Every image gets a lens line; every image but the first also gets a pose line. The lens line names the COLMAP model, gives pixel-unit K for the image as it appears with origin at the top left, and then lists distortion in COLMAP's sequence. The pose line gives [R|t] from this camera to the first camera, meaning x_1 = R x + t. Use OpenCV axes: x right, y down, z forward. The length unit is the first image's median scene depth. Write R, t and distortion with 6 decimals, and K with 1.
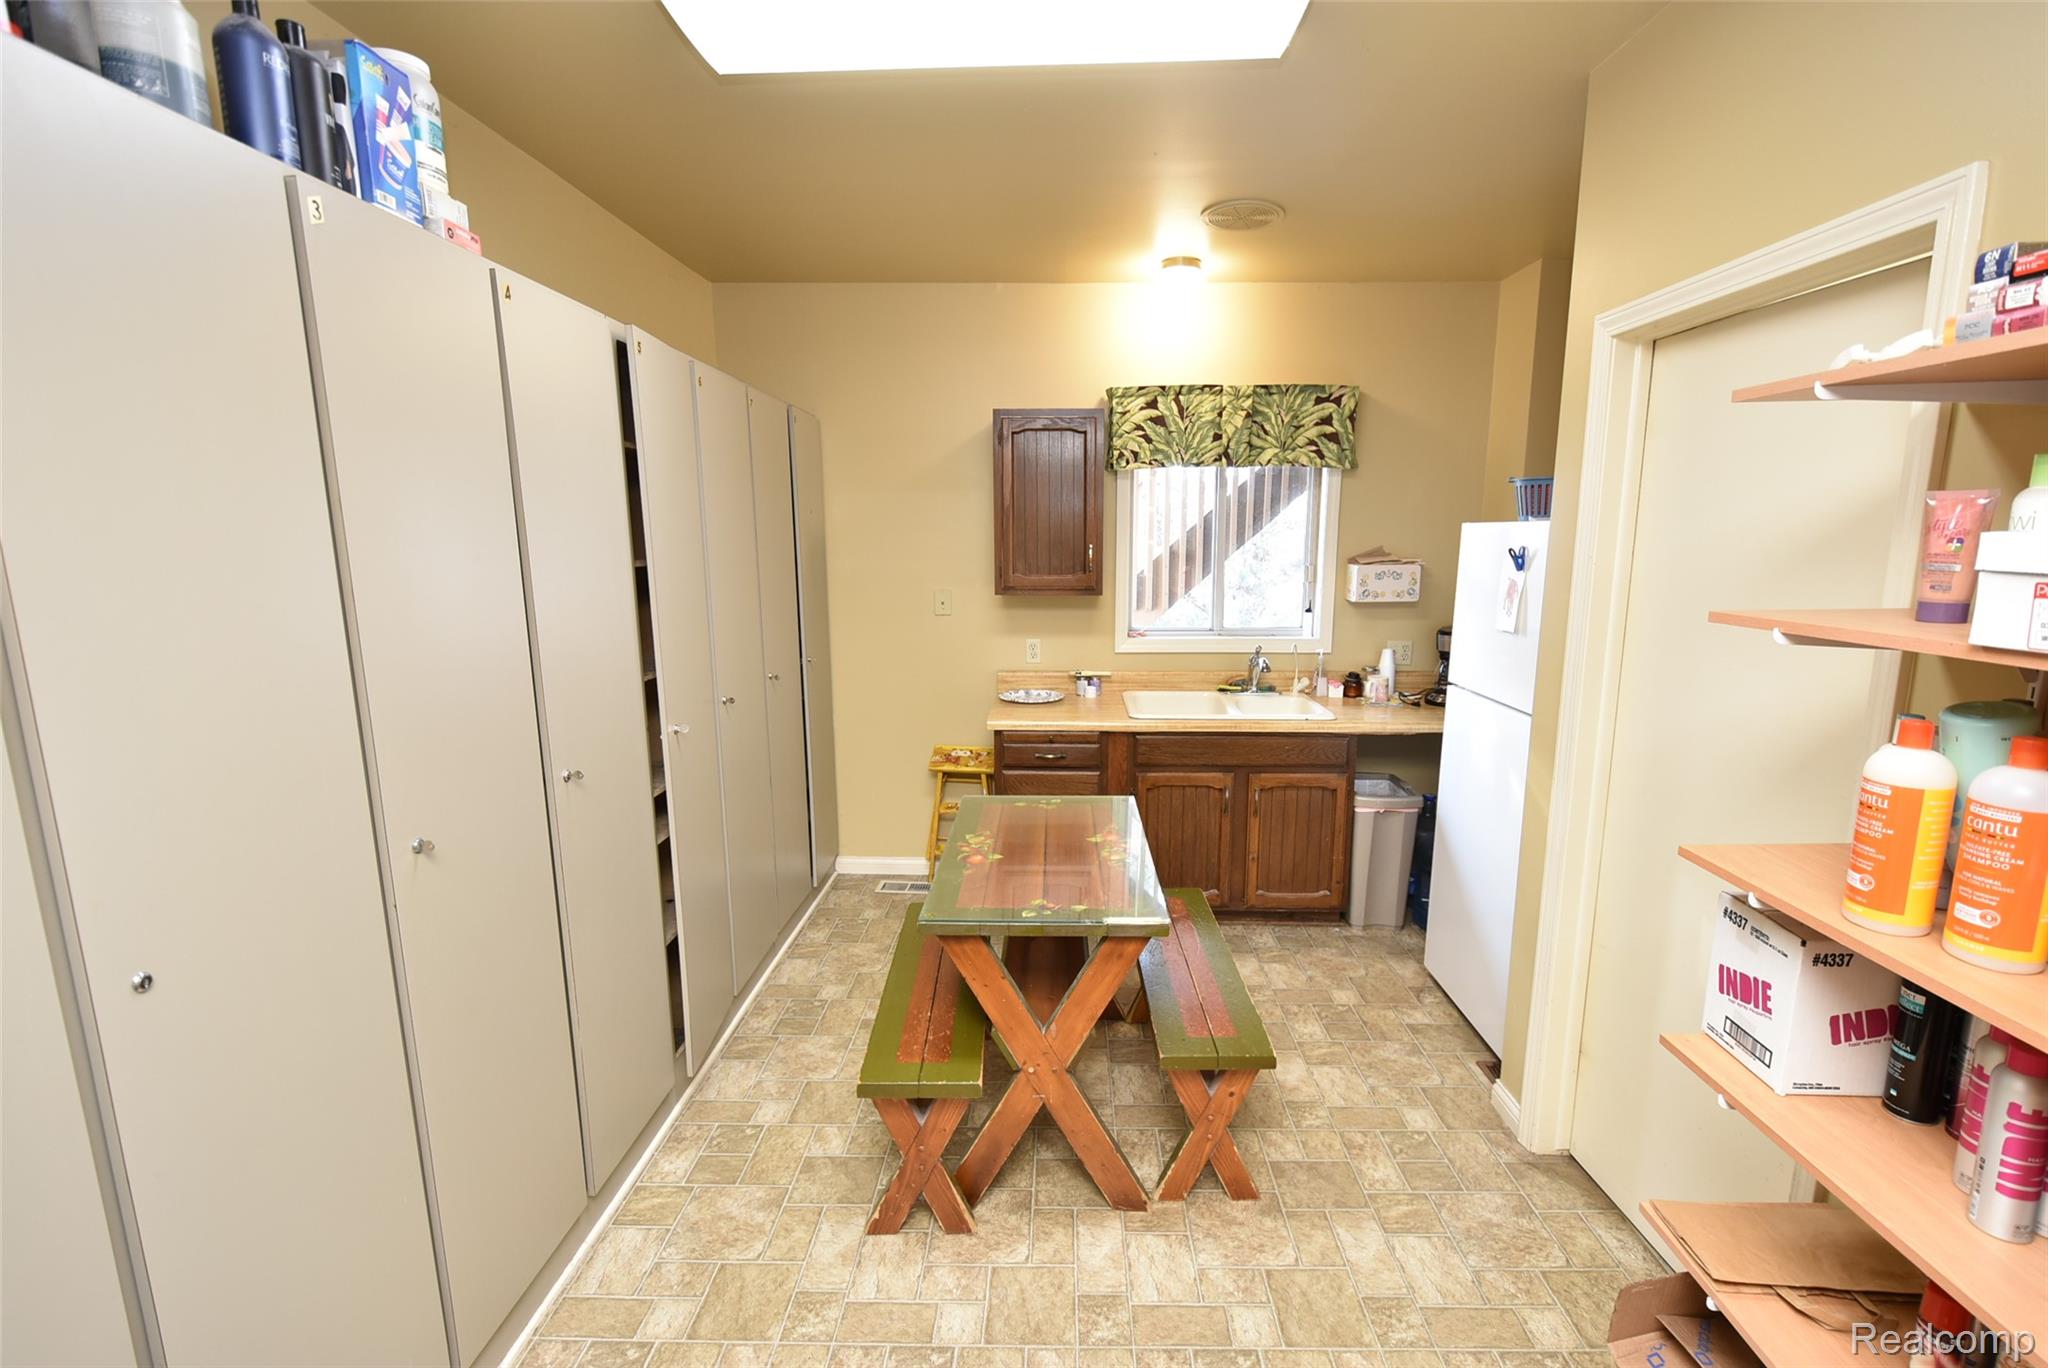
lens RADIAL K [[902.4, 0, 1052.8], [0, 902.4, 693.1], [0, 0, 1]] dist [-0.000858, -0.003406]
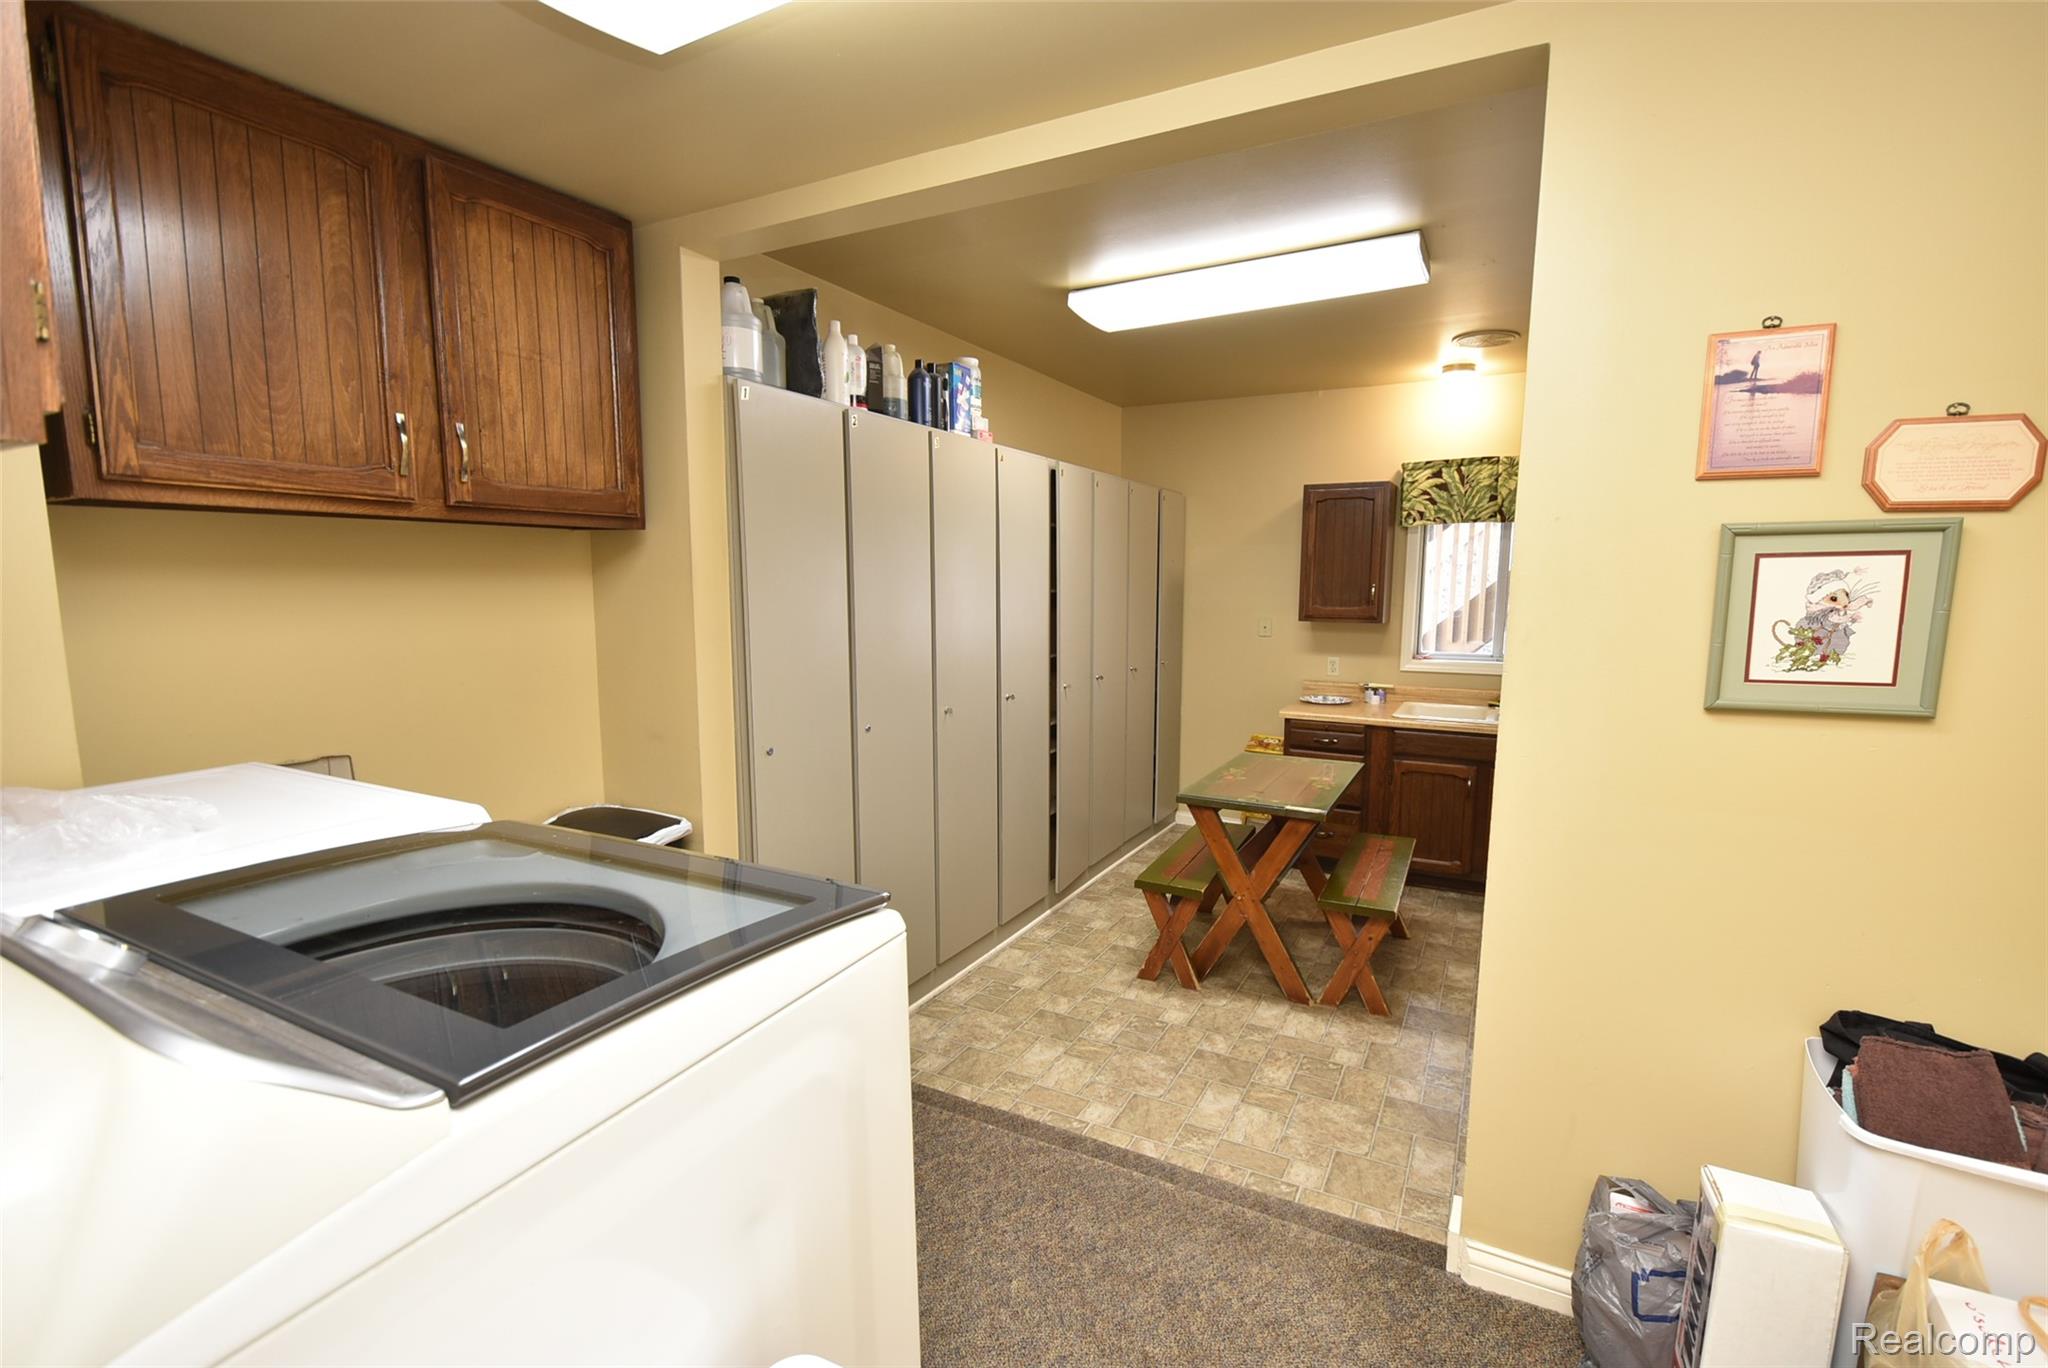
lens RADIAL K [[902.4, 0, 1029.4], [0, 902.4, 683.2], [0, 0, 1]] dist [-0.000858, -0.003406]
pose [[0.884577, 0.056473, -0.462963, 0.283462], [-0.082772, 0.995894, -0.036670, 0.089323], [0.458990, 0.070758, 0.885619, -0.497206]]
